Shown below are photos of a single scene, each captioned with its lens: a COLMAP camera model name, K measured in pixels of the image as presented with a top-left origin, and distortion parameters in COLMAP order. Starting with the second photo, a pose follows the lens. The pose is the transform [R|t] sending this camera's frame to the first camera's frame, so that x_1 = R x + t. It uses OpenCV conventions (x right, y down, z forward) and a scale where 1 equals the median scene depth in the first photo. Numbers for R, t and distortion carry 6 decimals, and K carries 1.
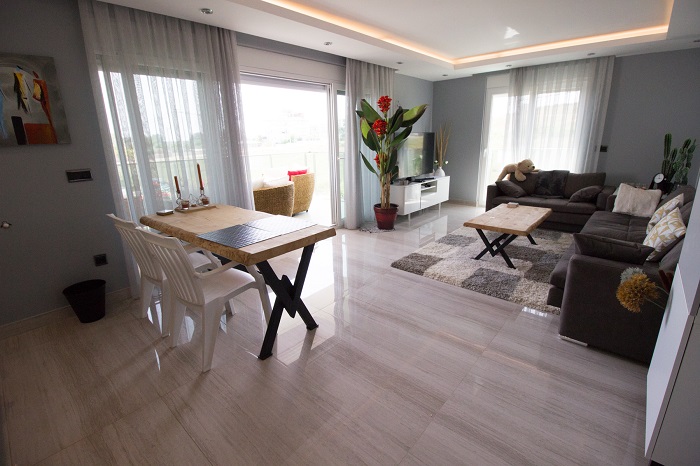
lens RADIAL K [[326.7, 0, 345.7], [0, 326.7, 230.2], [0, 0, 1]] dist [-0.012646, -0.005072]
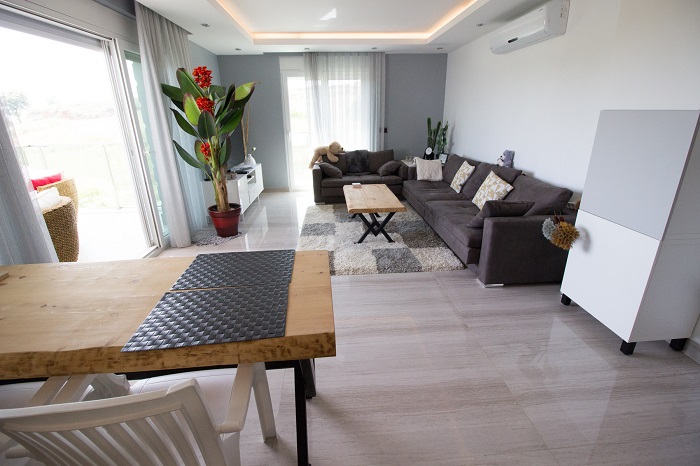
lens RADIAL K [[326.7, 0, 349.4], [0, 326.7, 230.8], [0, 0, 1]] dist [-0.012646, -0.005072]
pose [[0.696401, -0.227856, 0.680519, -0.234706], [0.194643, 0.972683, 0.126496, -0.063161], [-0.690753, 0.044366, 0.721729, 0.218331]]
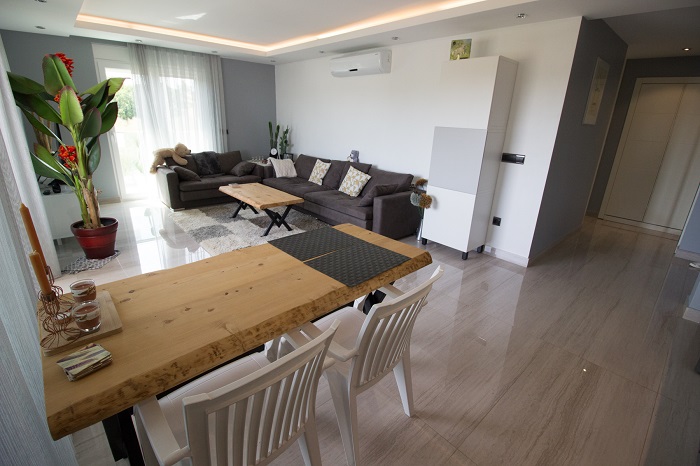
lens RADIAL K [[326.7, 0, 353.5], [0, 326.7, 232.6], [0, 0, 1]] dist [-0.012646, -0.005072]
pose [[0.093741, -0.303740, 0.948132, -0.487047], [0.230458, 0.933081, 0.276133, -0.123907], [-0.968557, 0.192619, 0.157467, 0.403450]]
